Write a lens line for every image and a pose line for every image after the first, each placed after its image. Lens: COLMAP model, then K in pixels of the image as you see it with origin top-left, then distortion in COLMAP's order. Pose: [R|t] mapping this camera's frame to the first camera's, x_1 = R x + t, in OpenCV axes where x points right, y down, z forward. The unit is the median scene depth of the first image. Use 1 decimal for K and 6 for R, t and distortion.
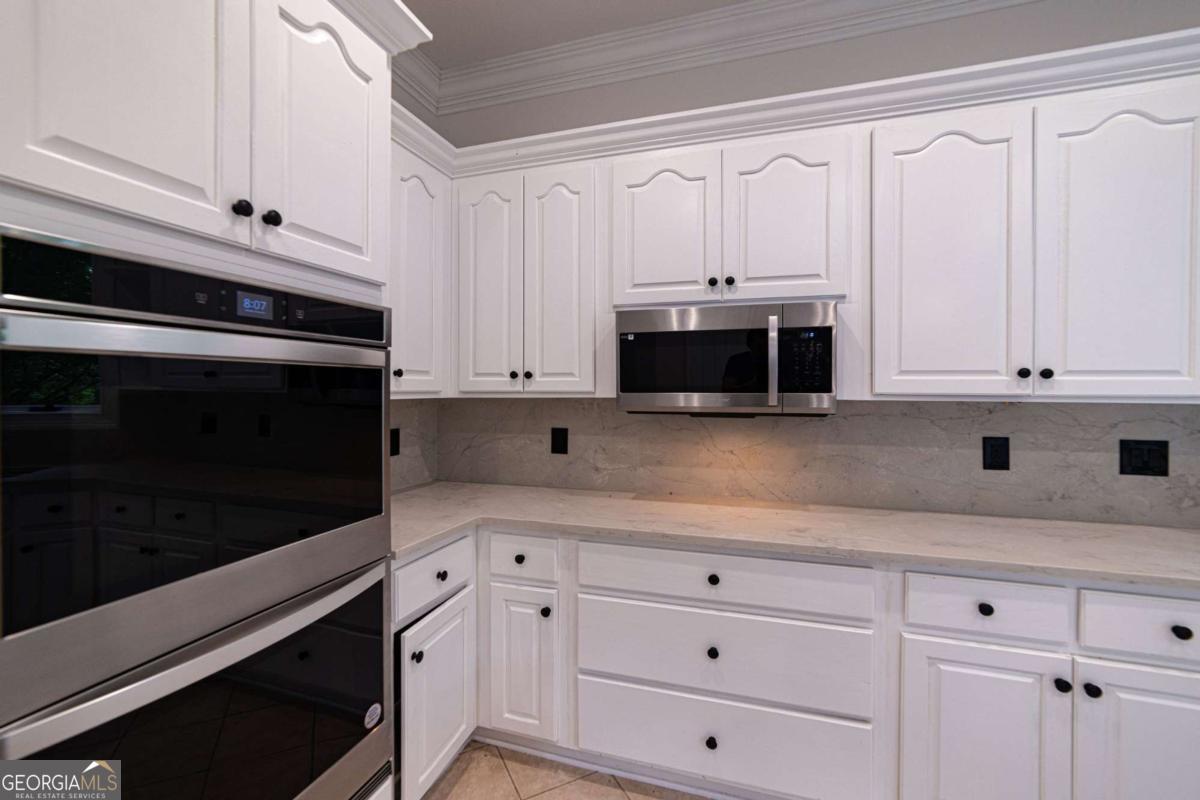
lens RADIAL K [[469.6, 0, 597.9], [0, 469.6, 393.7], [0, 0, 1]] dist [-0.018372, 0.005298]
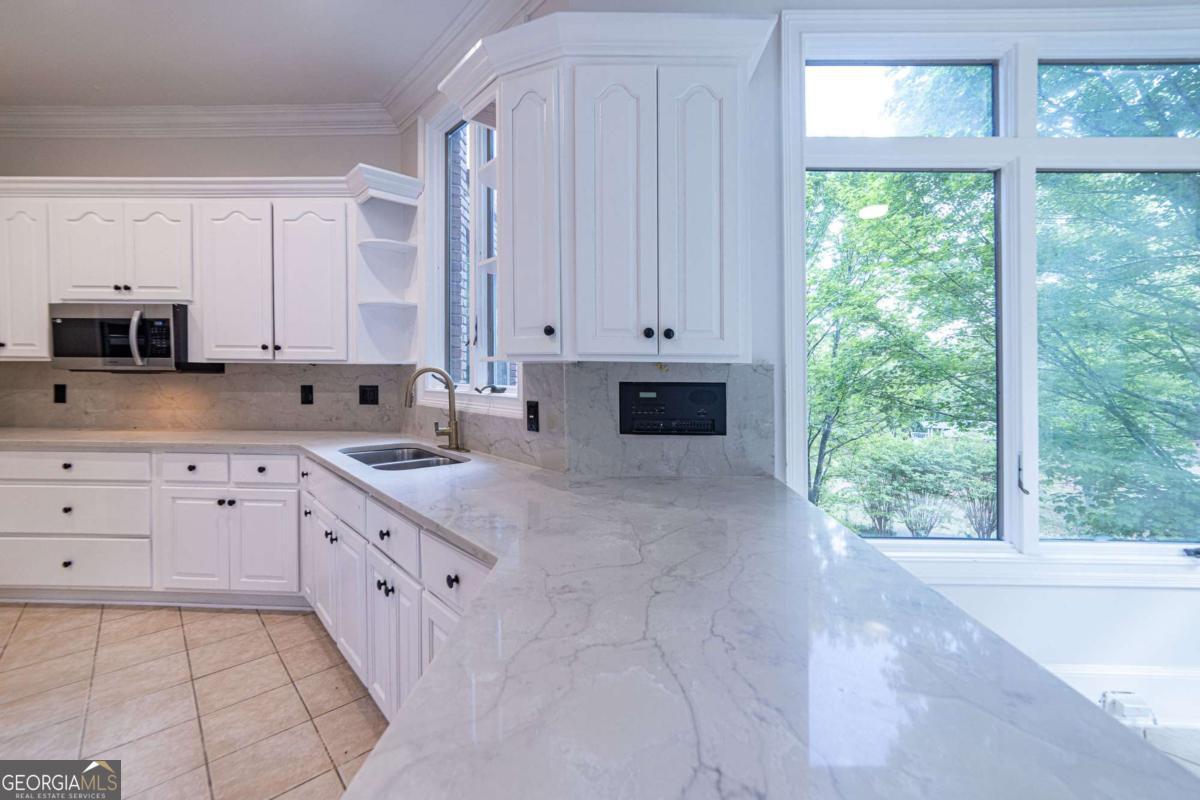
lens RADIAL K [[500.0, 0, 598.7], [0, 500.0, 374.6], [0, 0, 1]] dist [-0.001672, -0.000105]
pose [[0.970911, 0.004239, 0.239404, 1.523694], [-0.005034, 0.999984, 0.002710, 0.045101], [-0.239389, -0.003836, 0.970916, -1.100509]]
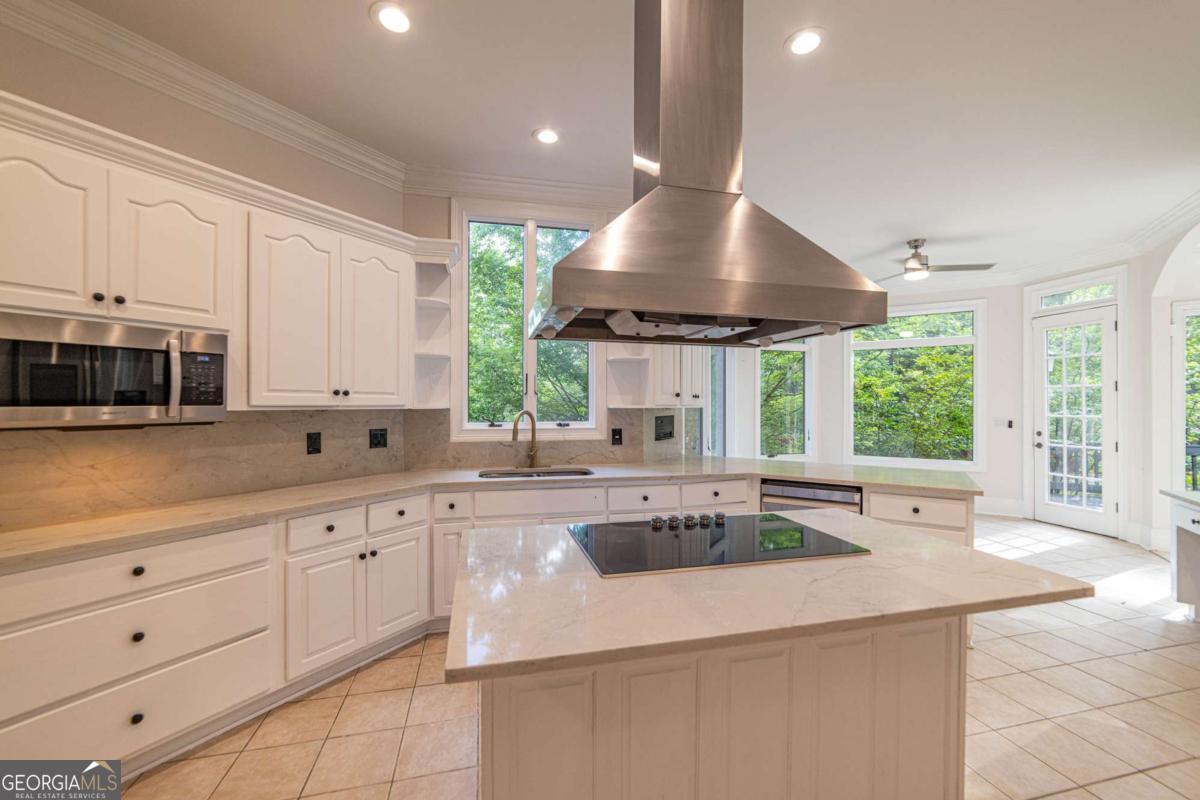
lens RADIAL K [[527.8, 0, 598.3], [0, 527.8, 403.3], [0, 0, 1]] dist [-0.000094, 0.000177]
pose [[0.232461, -0.005854, 0.972588, -0.662621], [0.002384, 0.999982, 0.005449, -0.012487], [-0.972603, 0.001052, 0.232471, -0.343358]]
